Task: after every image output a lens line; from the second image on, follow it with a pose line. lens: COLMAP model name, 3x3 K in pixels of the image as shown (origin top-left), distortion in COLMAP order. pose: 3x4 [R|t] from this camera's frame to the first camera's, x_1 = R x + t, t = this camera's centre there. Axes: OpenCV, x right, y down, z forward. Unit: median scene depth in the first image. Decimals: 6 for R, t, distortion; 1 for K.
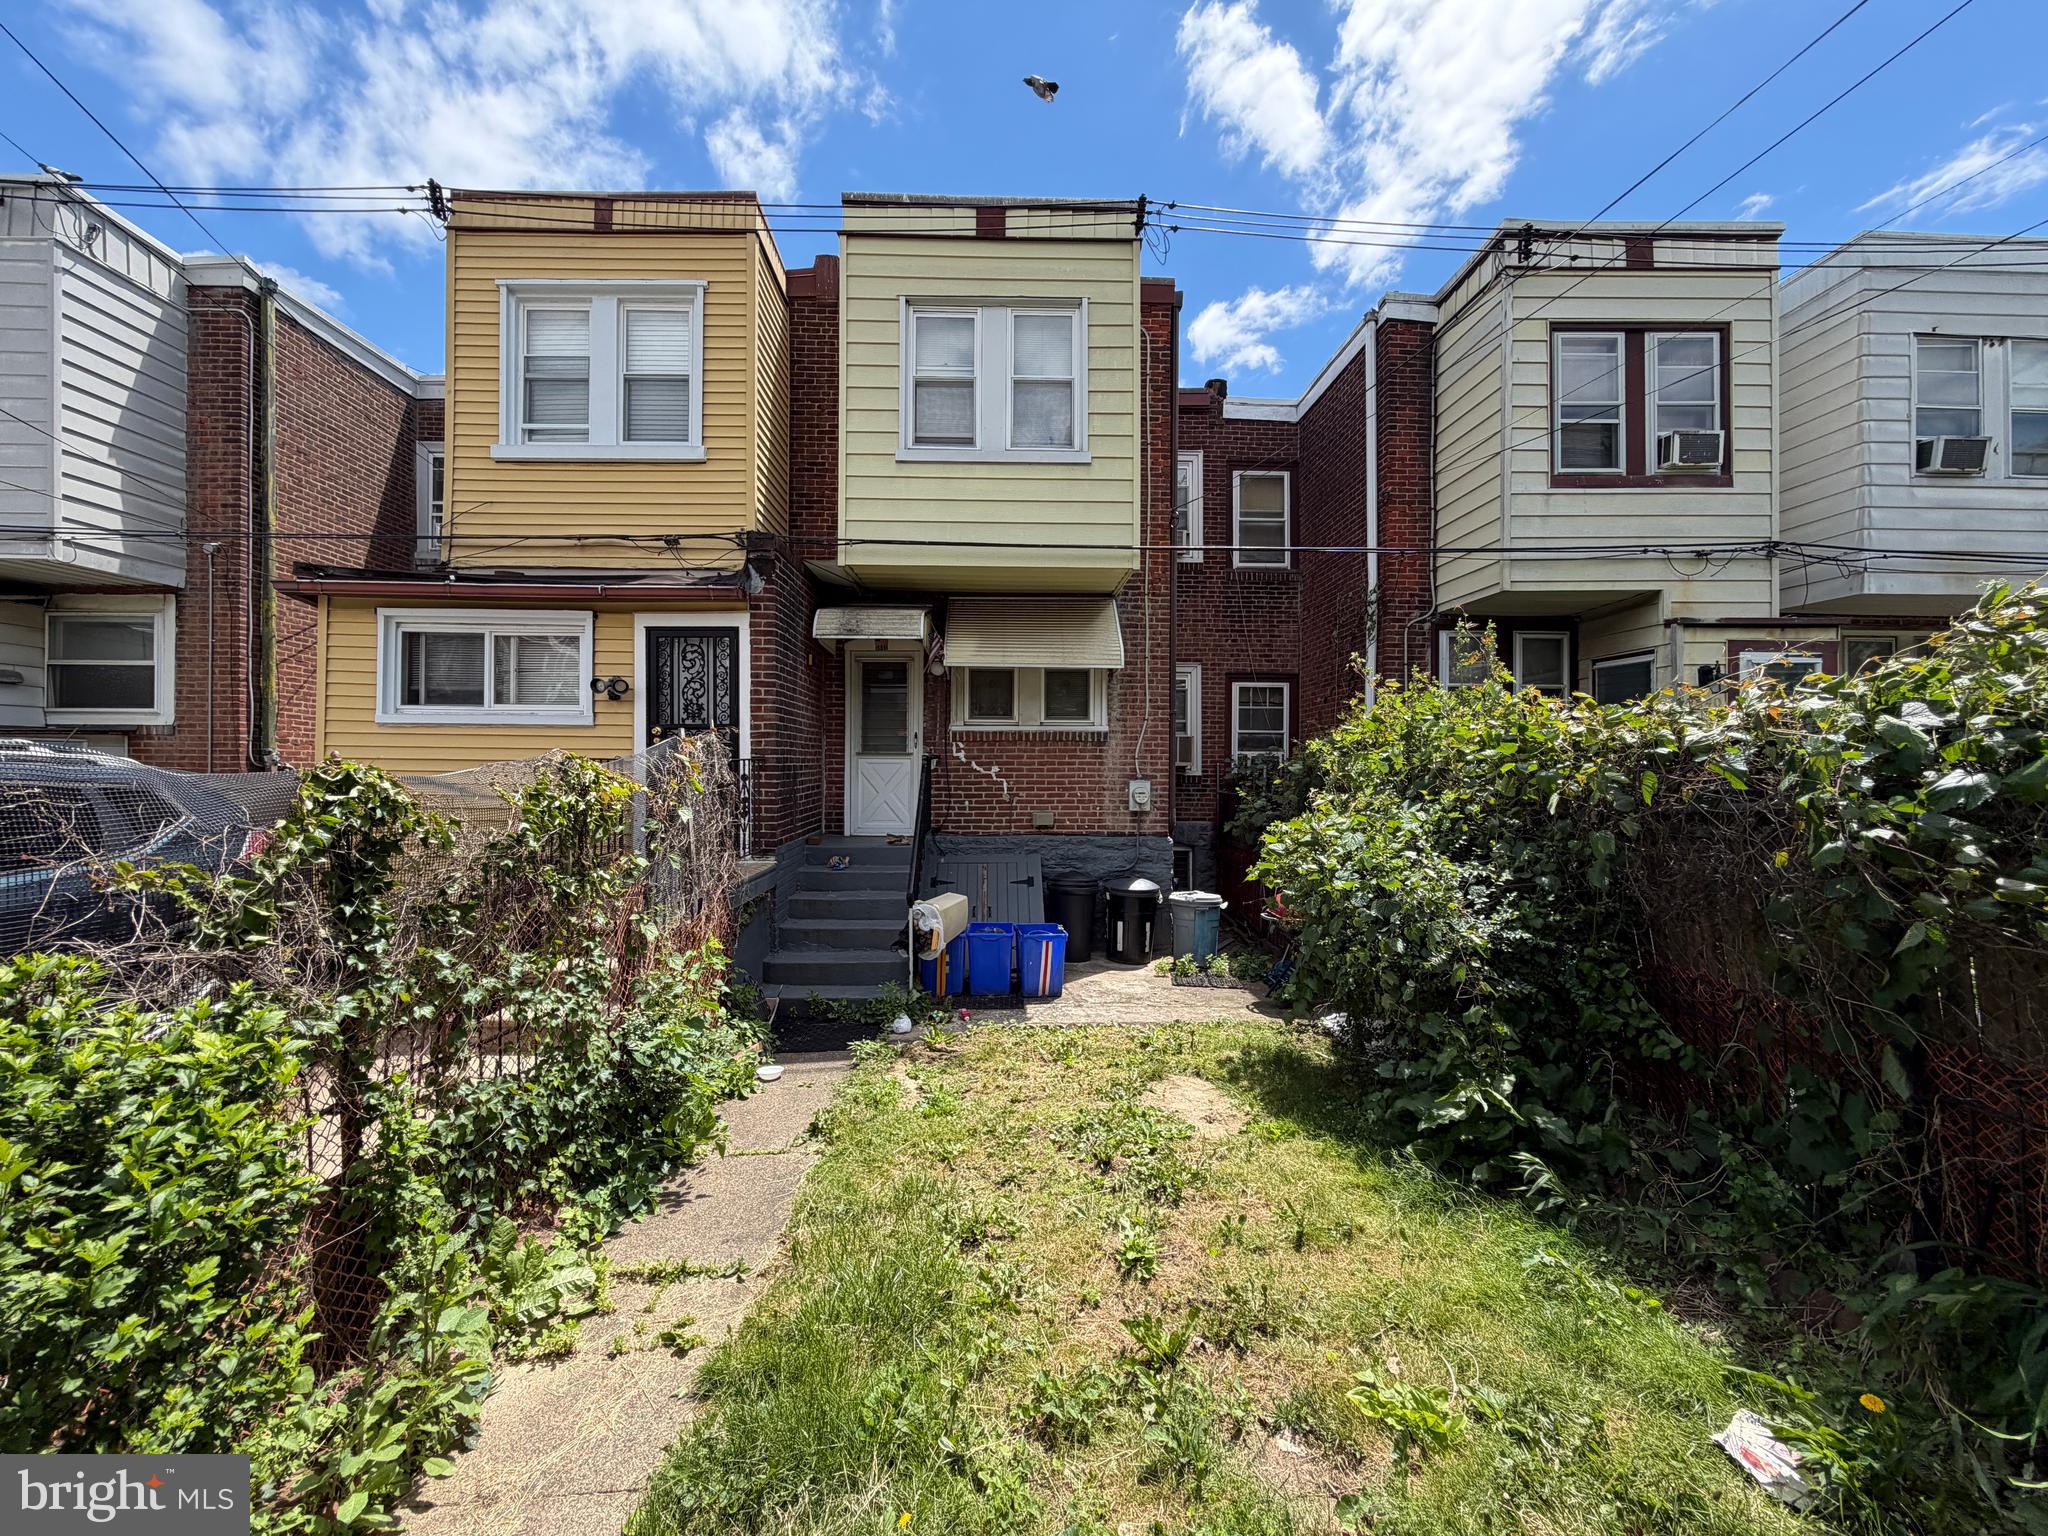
lens RADIAL K [[811.4, 0, 1014.8], [0, 811.4, 769.2], [0, 0, 1]] dist [-0.001489, 0.000145]
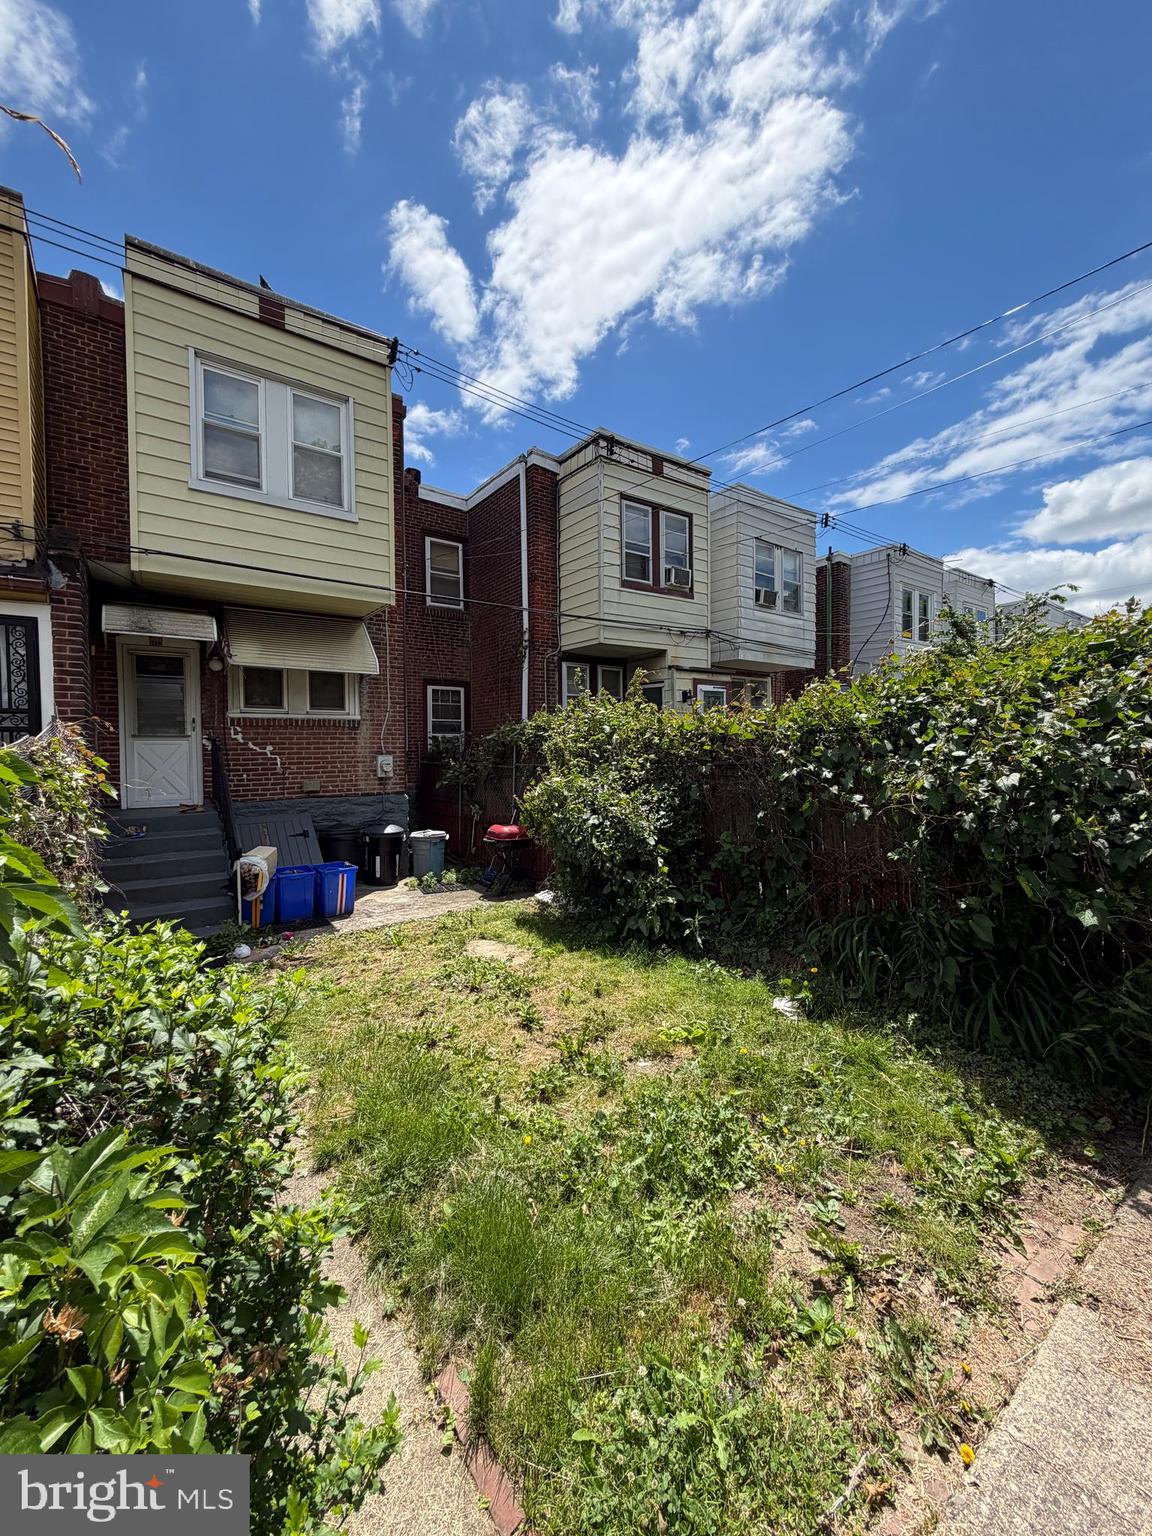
lens RADIAL K [[608.5, 0, 576.5], [0, 608.5, 762.9], [0, 0, 1]] dist [-0.001489, 0.000145]
pose [[0.823025, -0.025075, 0.567452, -0.188958], [0.008762, 0.999467, 0.031457, -0.003140], [-0.567938, -0.020918, 0.822805, -0.055134]]
